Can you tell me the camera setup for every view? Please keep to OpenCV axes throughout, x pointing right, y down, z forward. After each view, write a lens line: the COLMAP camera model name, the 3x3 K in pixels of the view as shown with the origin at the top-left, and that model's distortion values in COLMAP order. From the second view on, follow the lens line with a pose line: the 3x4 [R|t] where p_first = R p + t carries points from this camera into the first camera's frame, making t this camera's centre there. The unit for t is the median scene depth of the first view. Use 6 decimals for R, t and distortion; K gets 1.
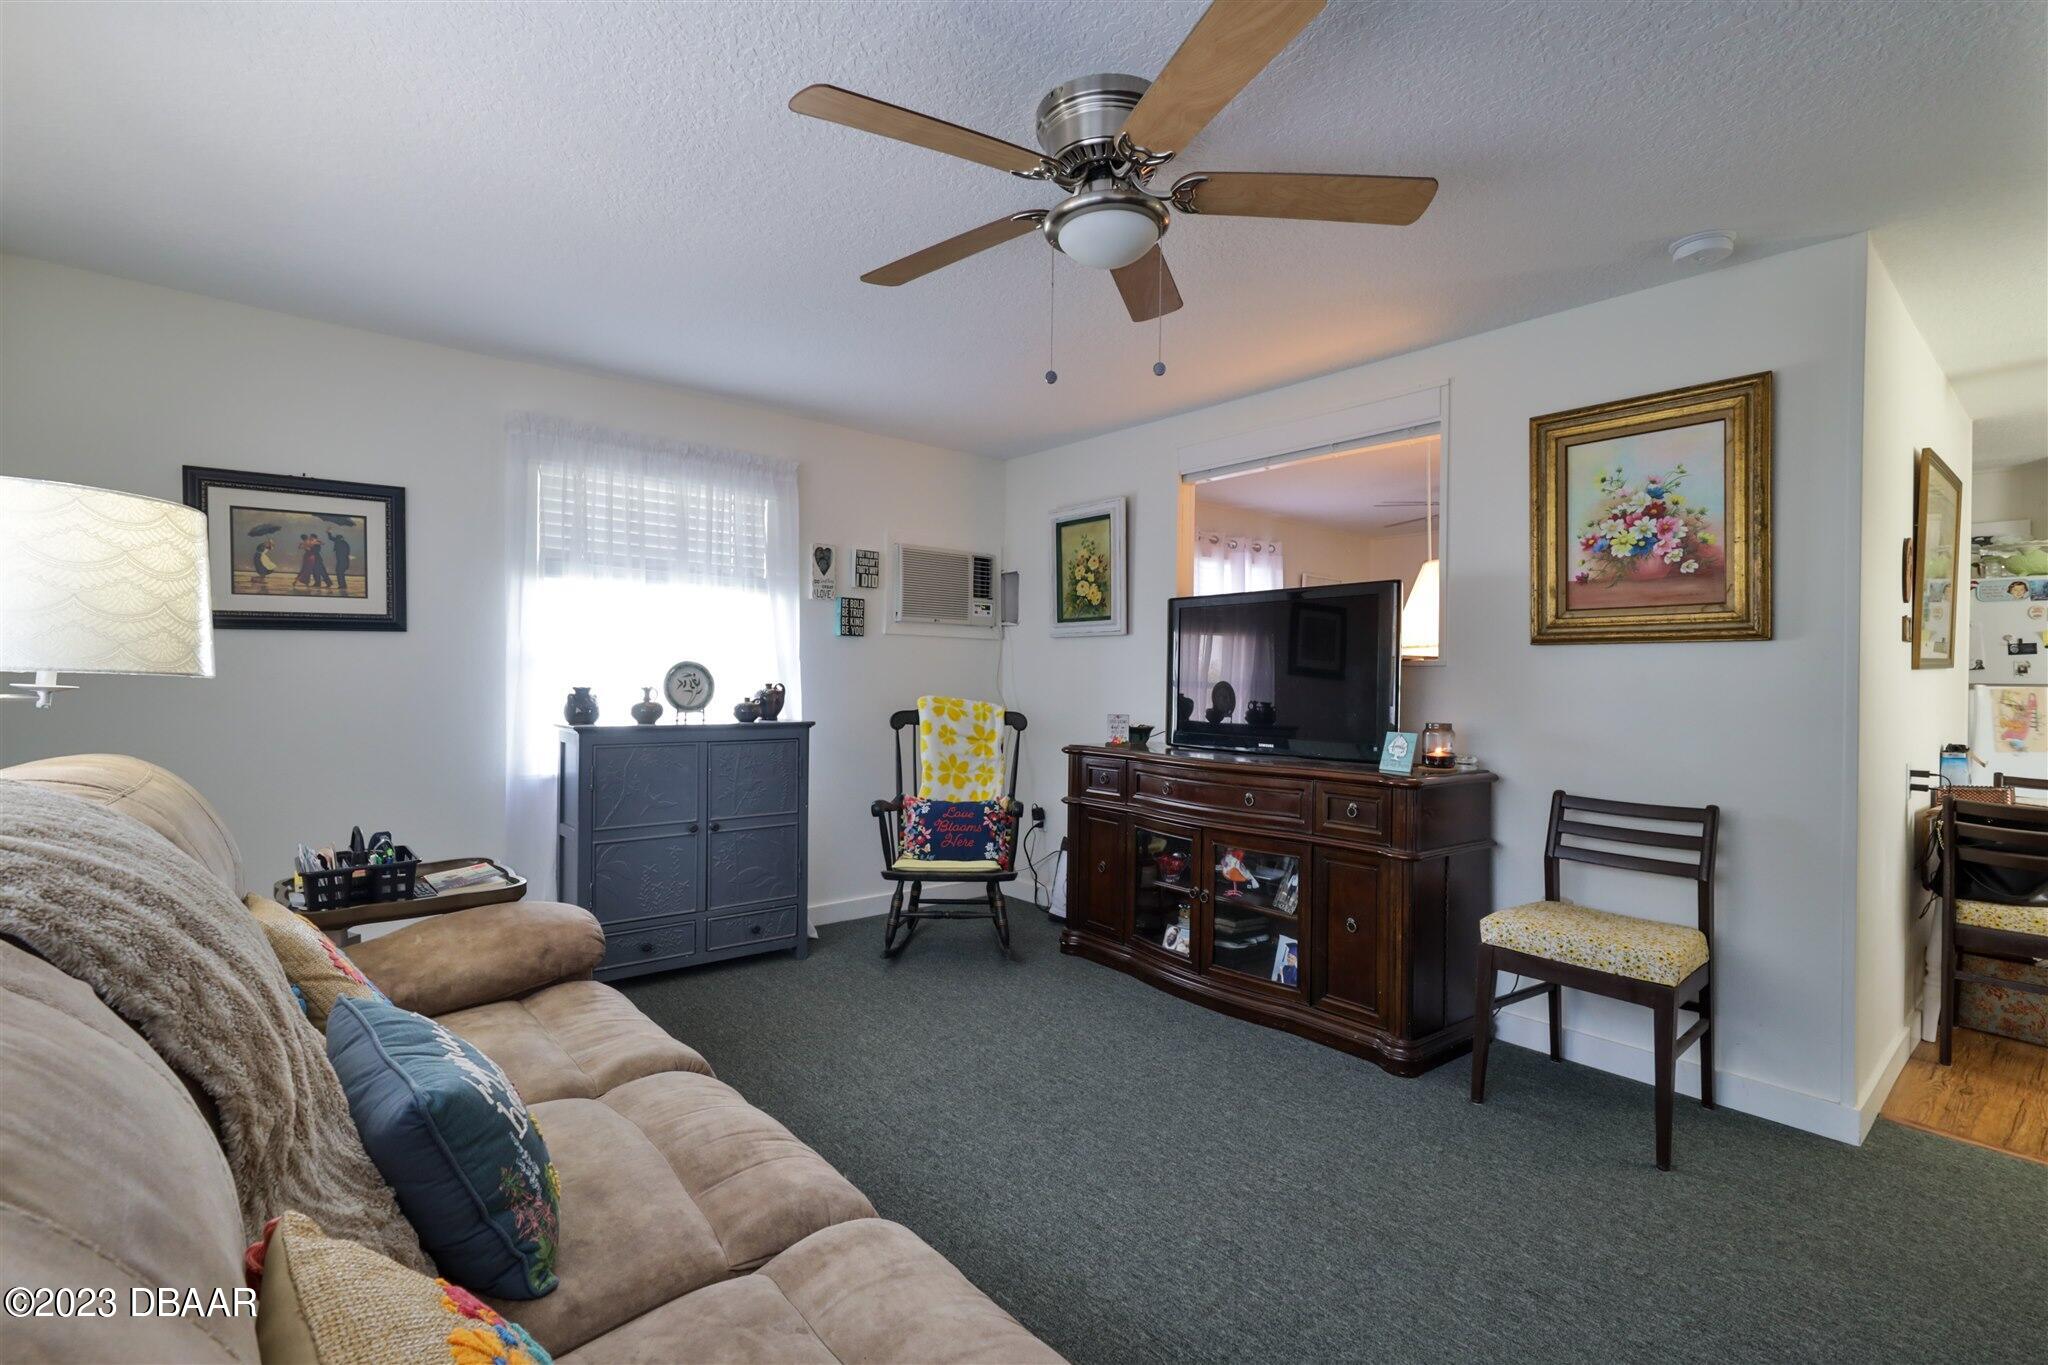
lens RADIAL K [[922.2, 0, 1024.0], [0, 922.2, 682.5], [0, 0, 1]] dist [0.001016, 0.000027]
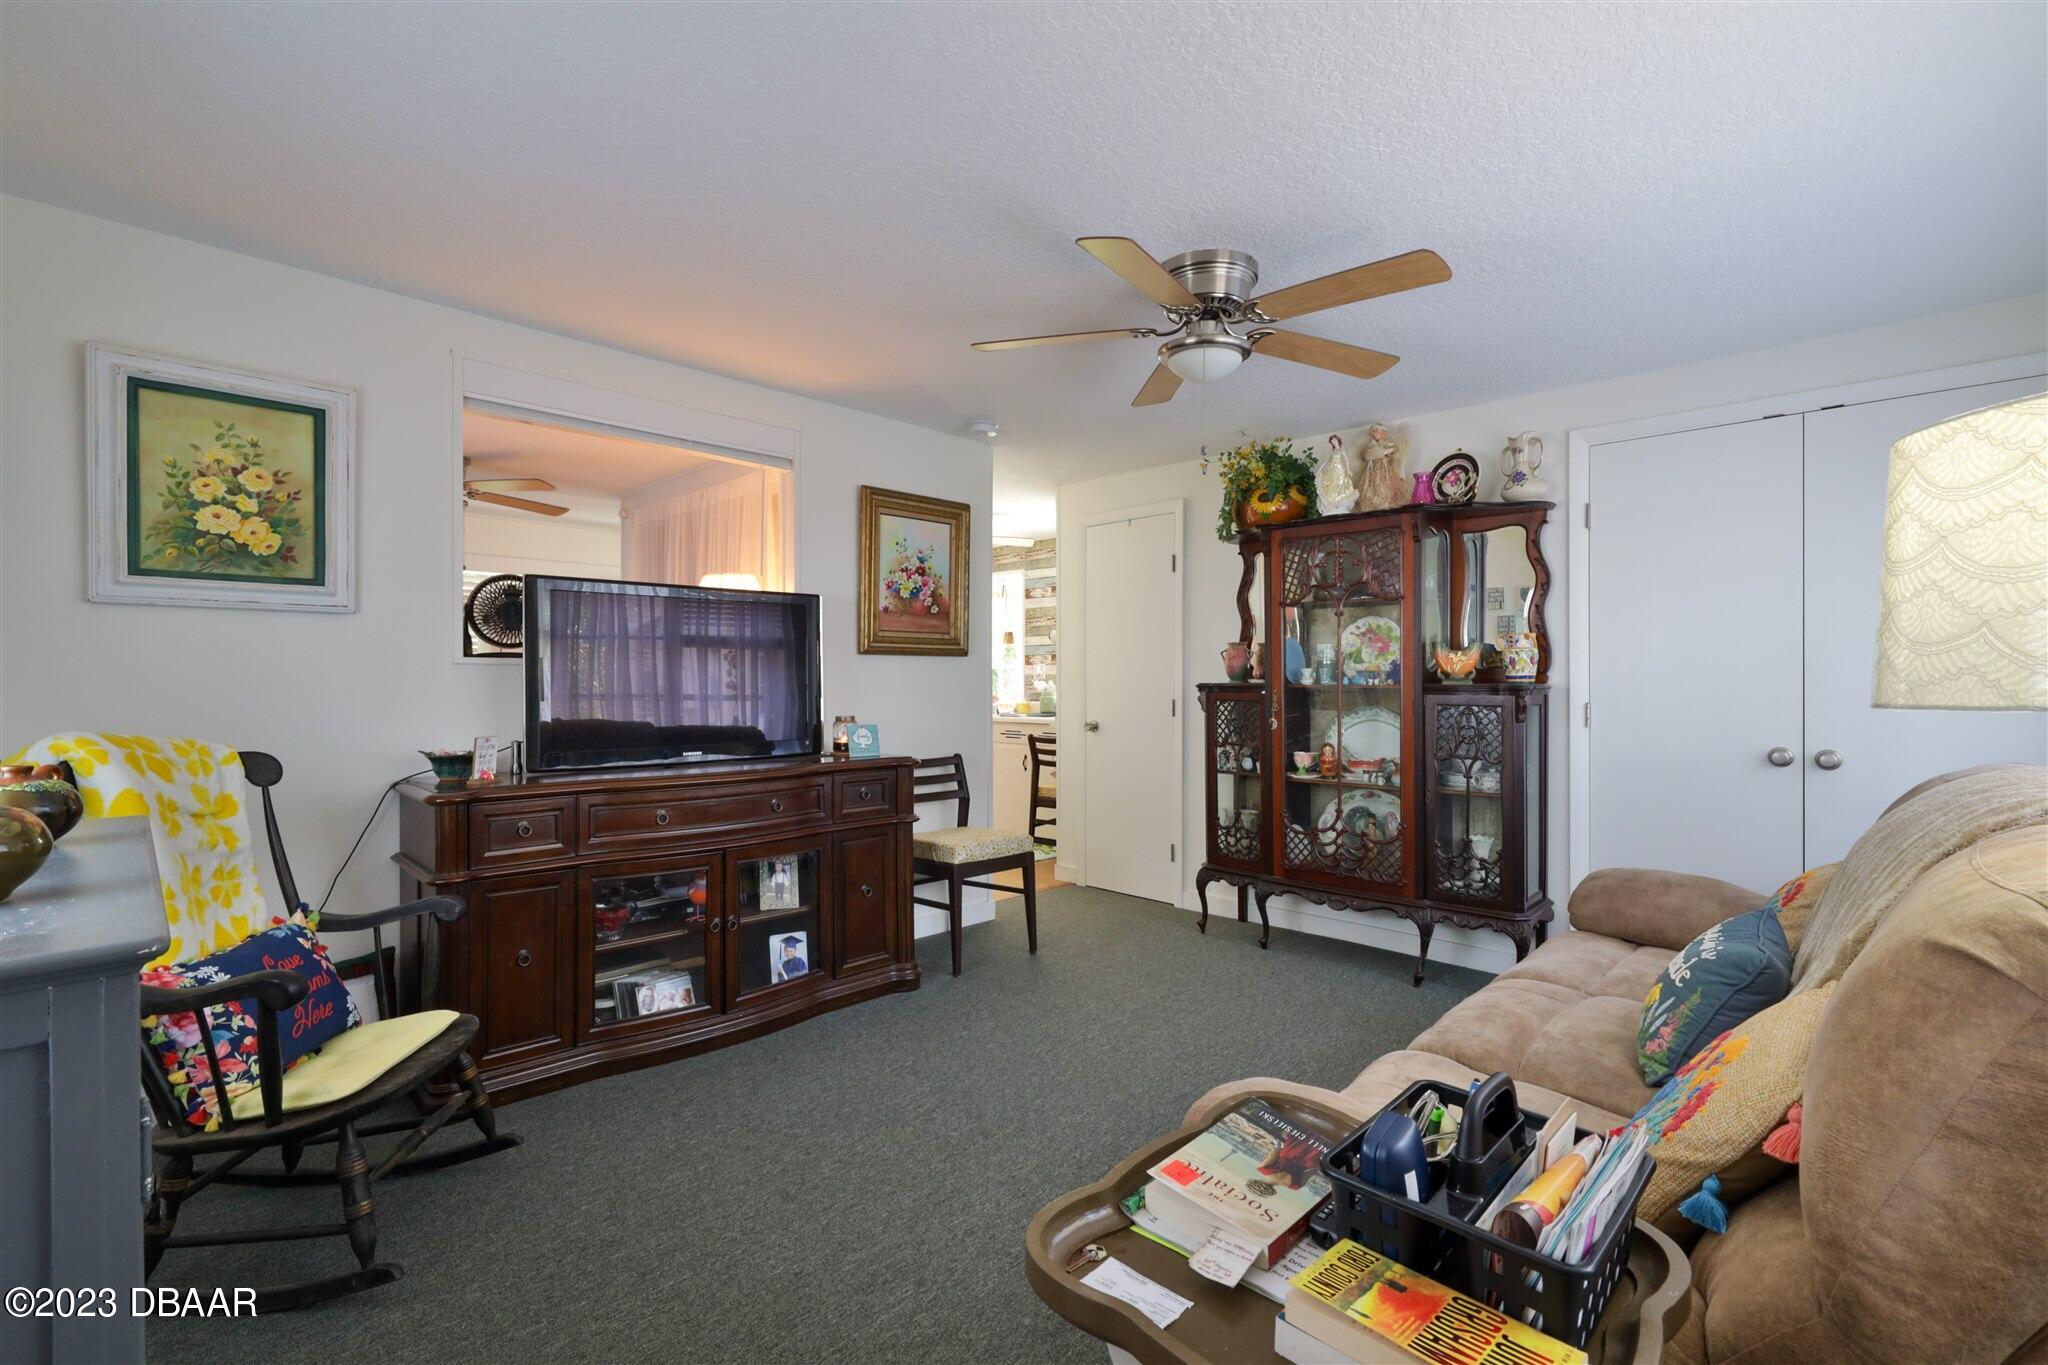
lens RADIAL K [[922.2, 0, 1024.0], [0, 922.2, 682.5], [0, 0, 1]] dist [0.001016, 0.000027]
pose [[-0.099946, -0.009272, 0.994950, -0.645264], [0.009762, 0.999899, 0.010298, -0.008610], [-0.994945, 0.010742, -0.099845, 0.714602]]
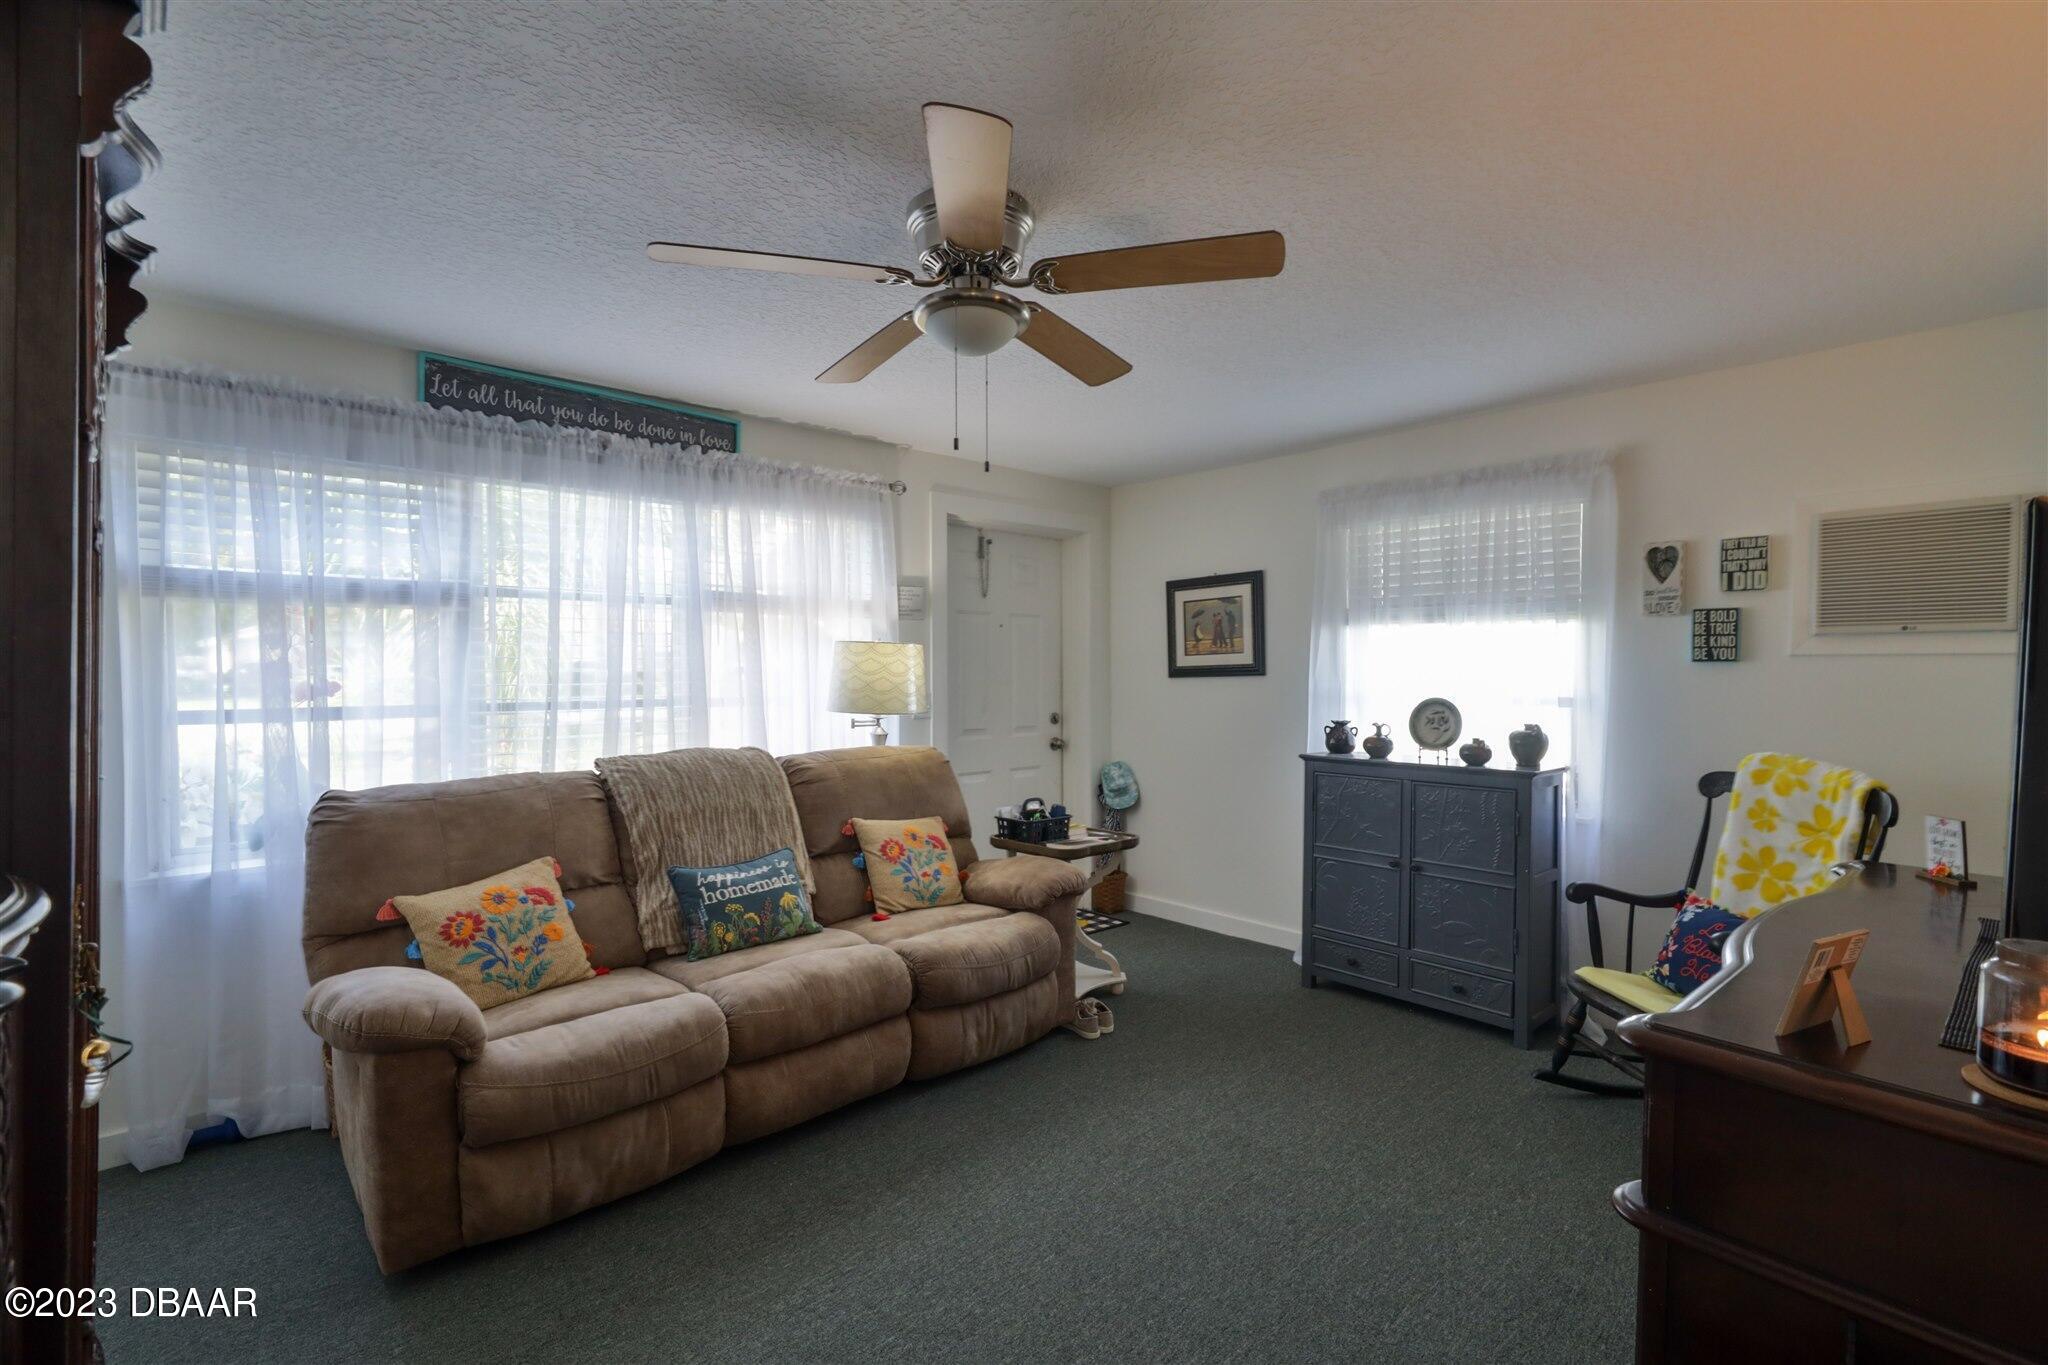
lens RADIAL K [[927.6, 0, 1028.0], [0, 927.6, 711.9], [0, 0, 1]] dist [-0.002951, -0.000334]
pose [[0.051825, 0.031283, -0.998166, 0.602529], [-0.003750, 0.999508, 0.031130, -0.037842], [0.998649, 0.002130, 0.051917, 0.513777]]
